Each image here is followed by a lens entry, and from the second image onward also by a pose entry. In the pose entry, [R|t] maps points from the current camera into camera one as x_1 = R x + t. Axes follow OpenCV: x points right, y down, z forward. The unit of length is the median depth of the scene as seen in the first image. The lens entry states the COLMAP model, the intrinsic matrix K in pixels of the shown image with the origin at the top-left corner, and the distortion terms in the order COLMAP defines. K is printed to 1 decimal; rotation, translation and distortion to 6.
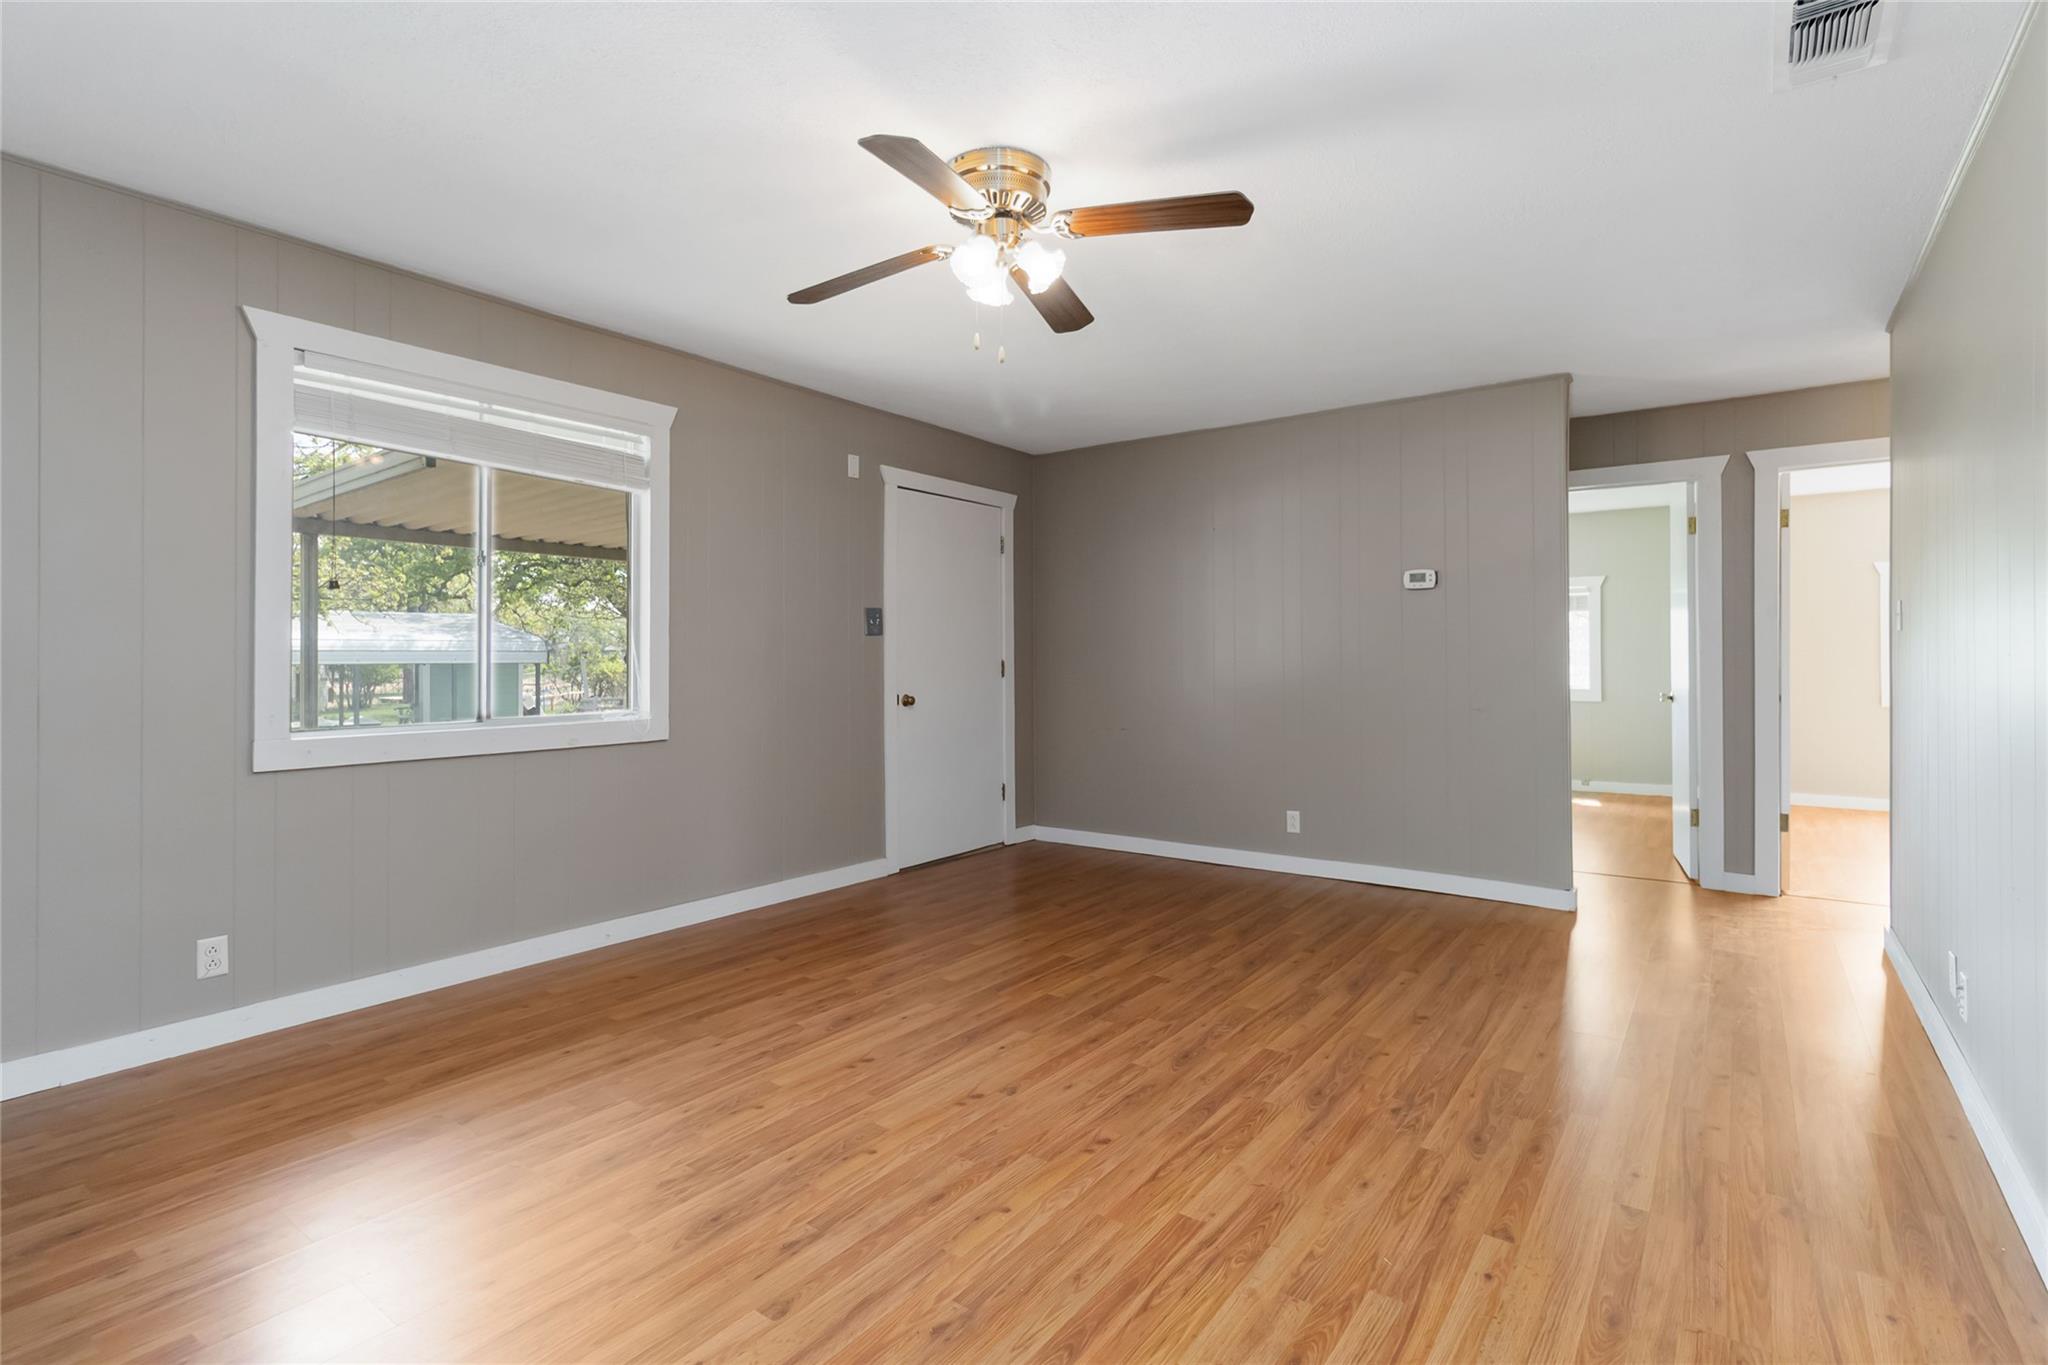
lens RADIAL K [[965.0, 0, 1026.4], [0, 965.0, 595.6], [0, 0, 1]] dist [0.031626, -0.022799]
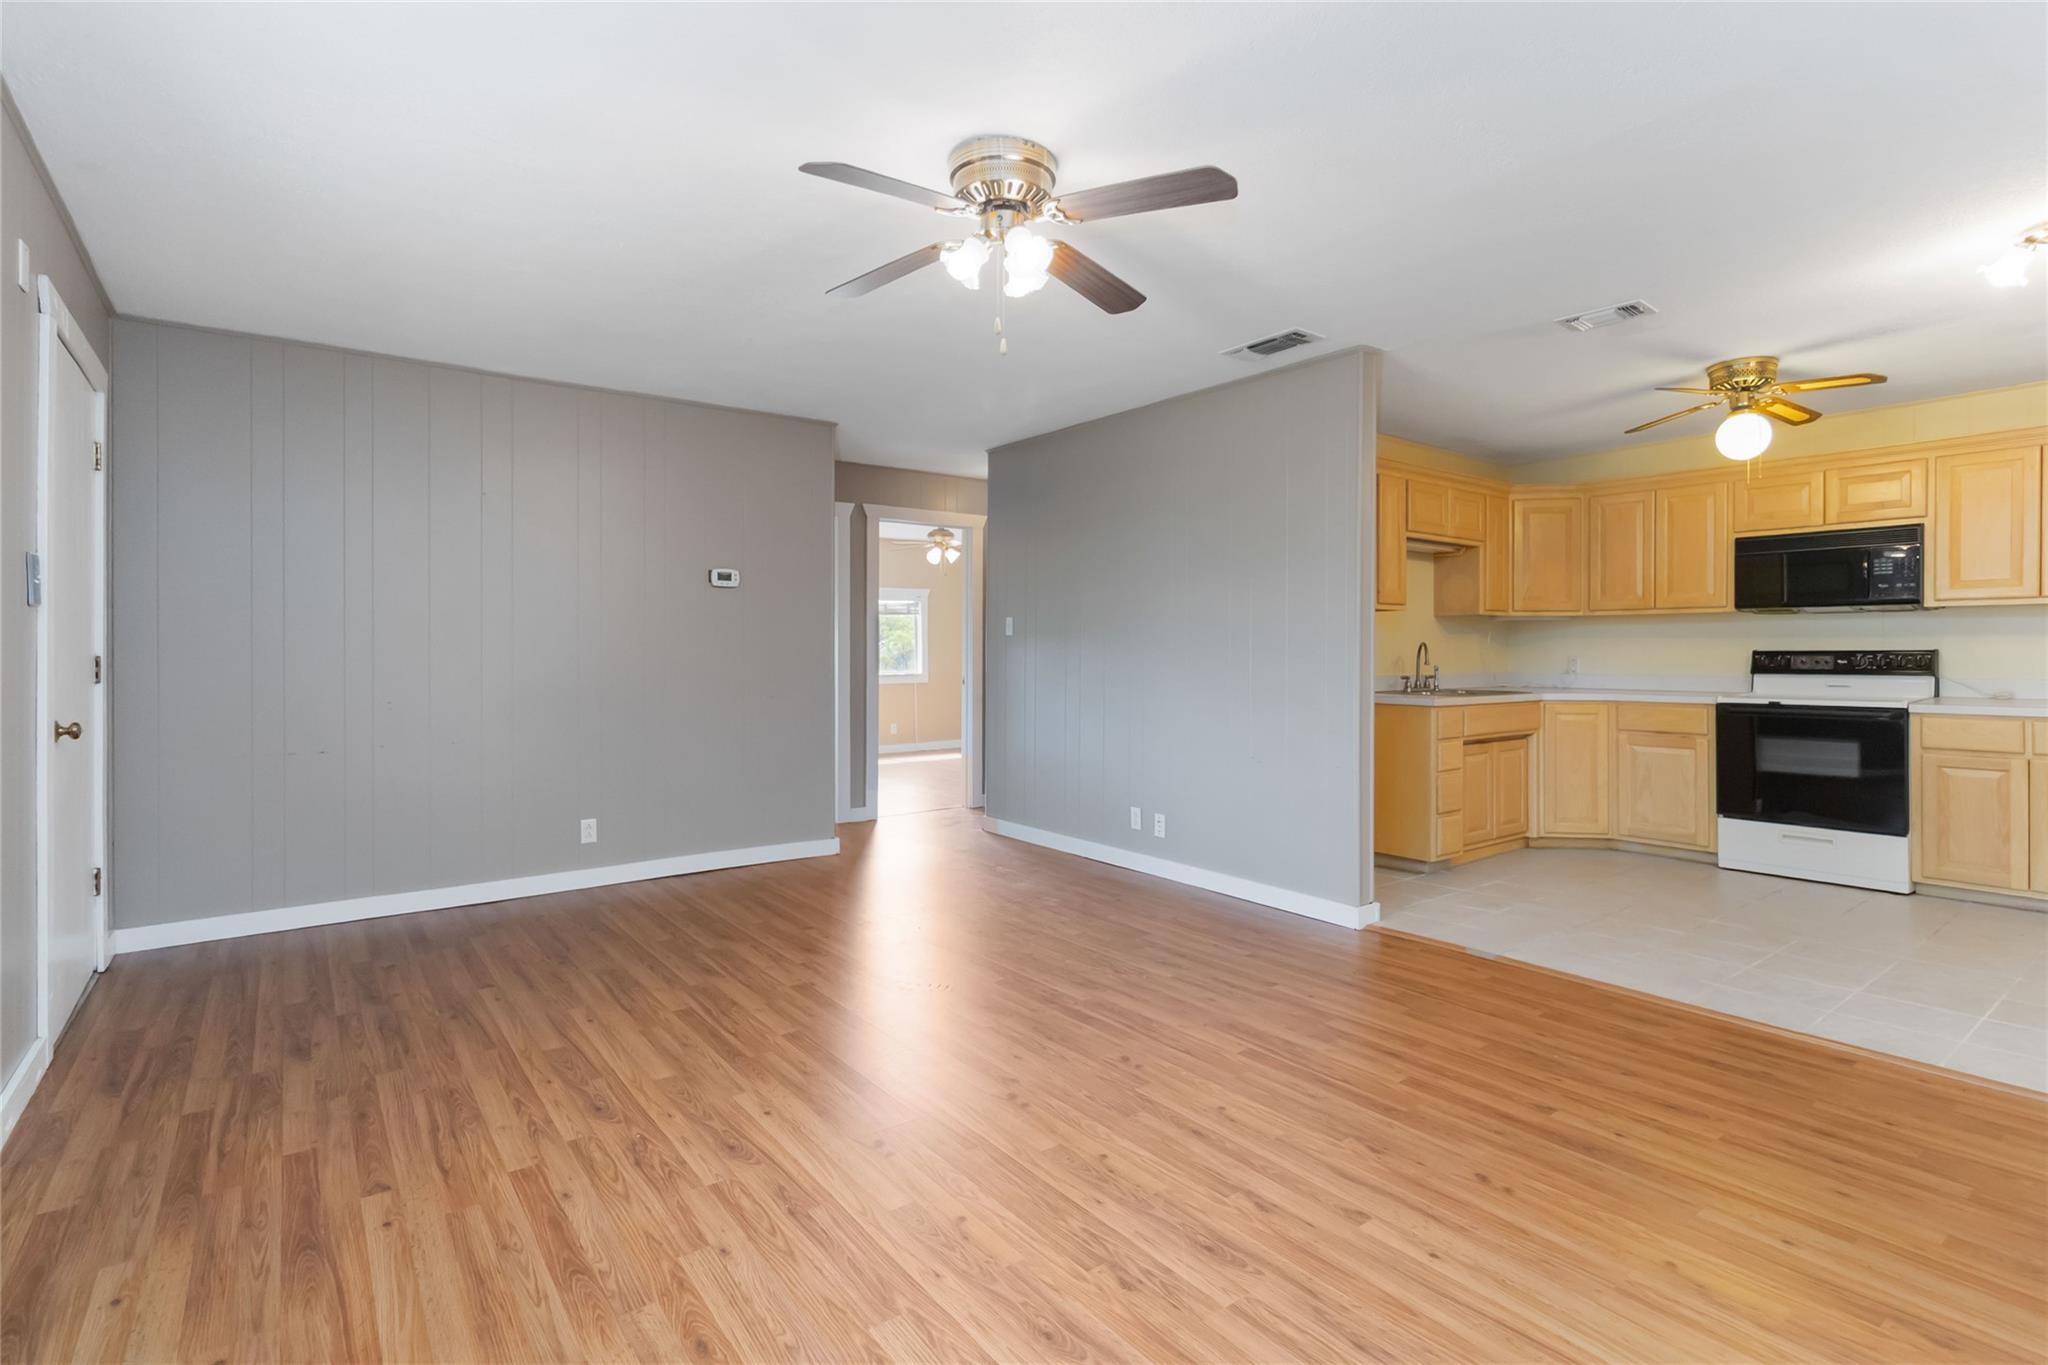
lens RADIAL K [[971.5, 0, 1021.7], [0, 971.5, 650.3], [0, 0, 1]] dist [0.001423, 0.000247]
pose [[0.284165, 0.002318, 0.958773, -0.631269], [-0.065932, 0.997677, 0.017130, 0.026825], [-0.956506, -0.068081, 0.283657, 0.466830]]
